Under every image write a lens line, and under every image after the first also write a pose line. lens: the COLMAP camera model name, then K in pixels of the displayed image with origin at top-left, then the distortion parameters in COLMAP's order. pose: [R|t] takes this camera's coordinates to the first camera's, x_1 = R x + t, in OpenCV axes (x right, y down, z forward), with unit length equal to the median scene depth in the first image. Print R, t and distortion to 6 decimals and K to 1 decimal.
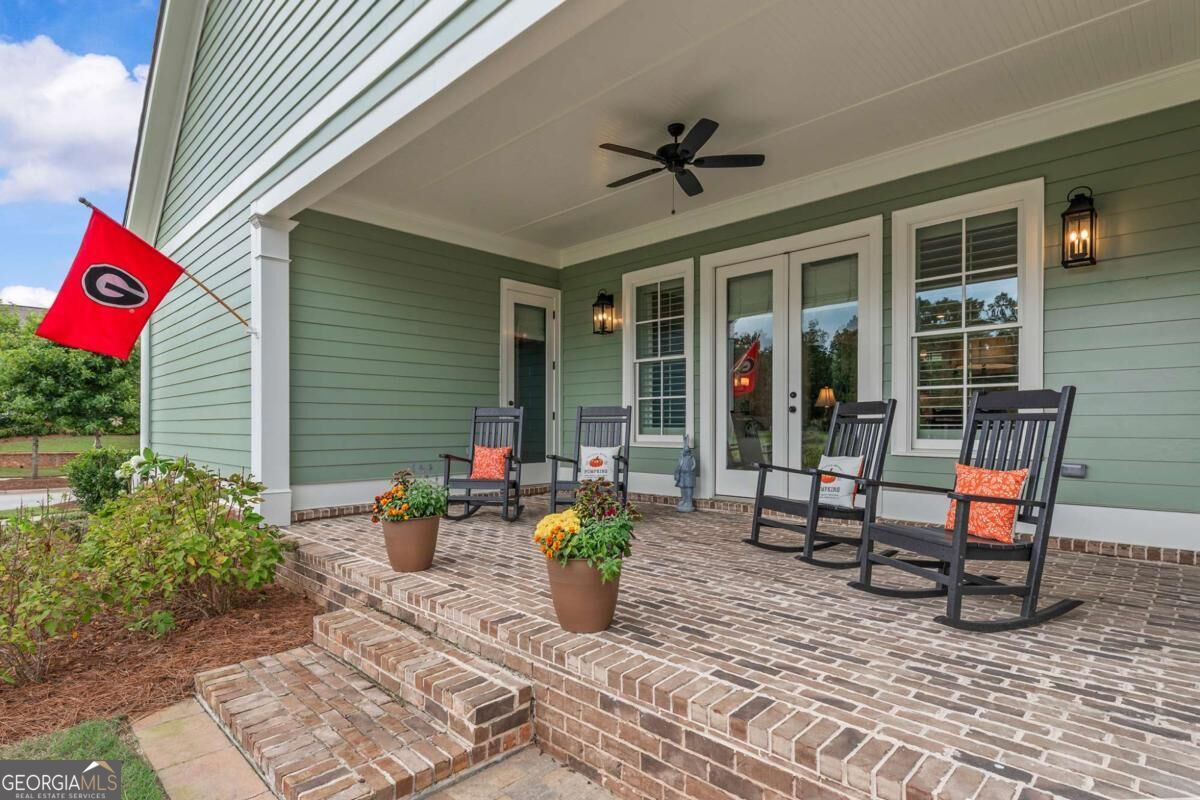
lens RADIAL K [[616.6, 0, 597.0], [0, 616.6, 422.8], [0, 0, 1]] dist [0.027054, 0.000072]
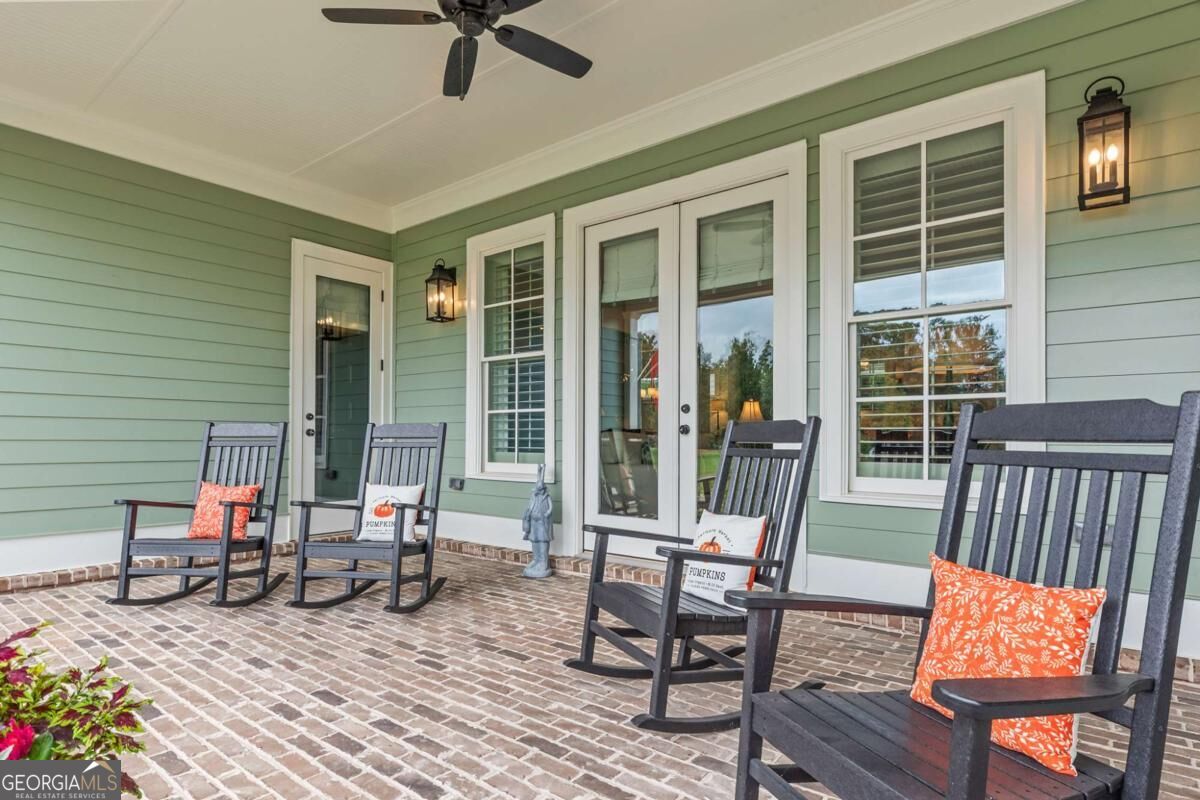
lens RADIAL K [[643.4, 0, 599.5], [0, 643.4, 429.2], [0, 0, 1]] dist [0.016045, 0.000124]
pose [[0.995440, 0.006537, 0.095161, 0.140788], [-0.005386, 0.999909, -0.012342, -0.011857], [-0.095233, 0.011774, 0.995385, 0.270689]]
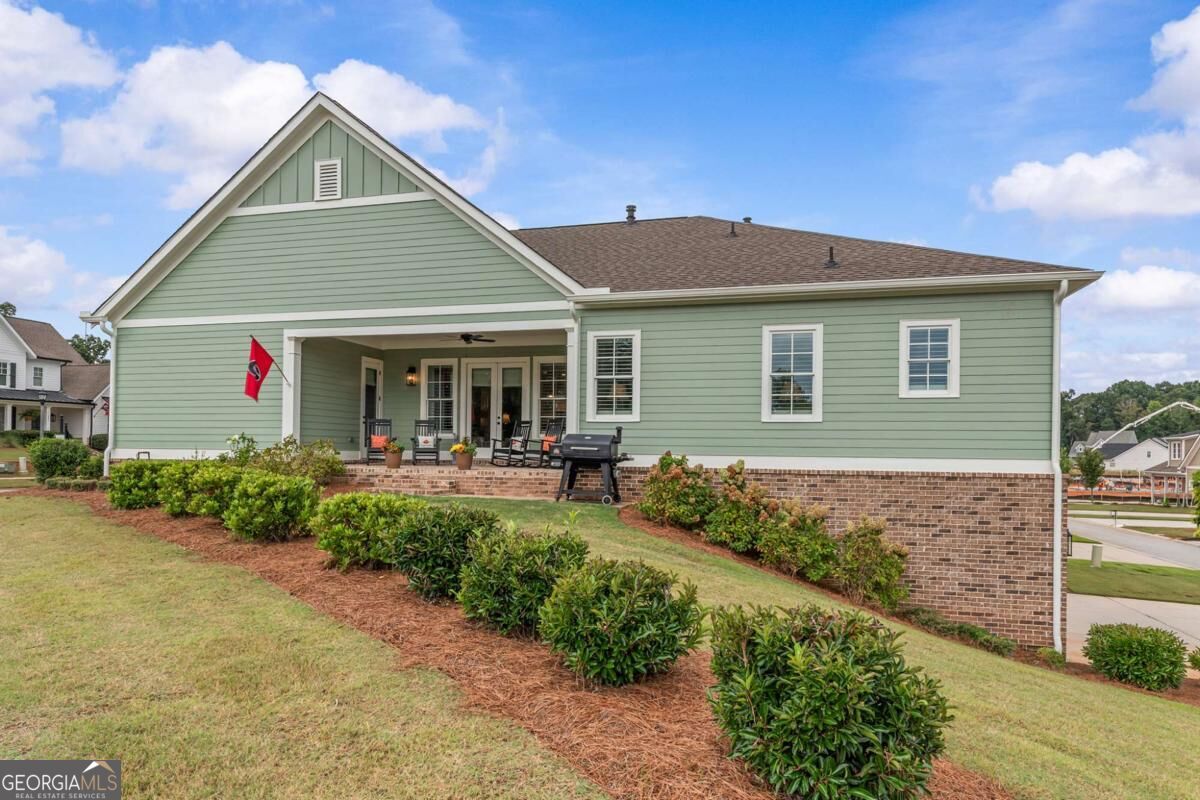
lens RADIAL K [[730.2, 0, 598.5], [0, 730.2, 440.3], [0, 0, 1]] dist [0.000310, 0.000089]
pose [[0.871079, 0.014957, 0.490915, -0.748180], [-0.011731, 0.999885, -0.009647, 0.068067], [-0.491002, 0.002644, 0.871154, -1.709053]]
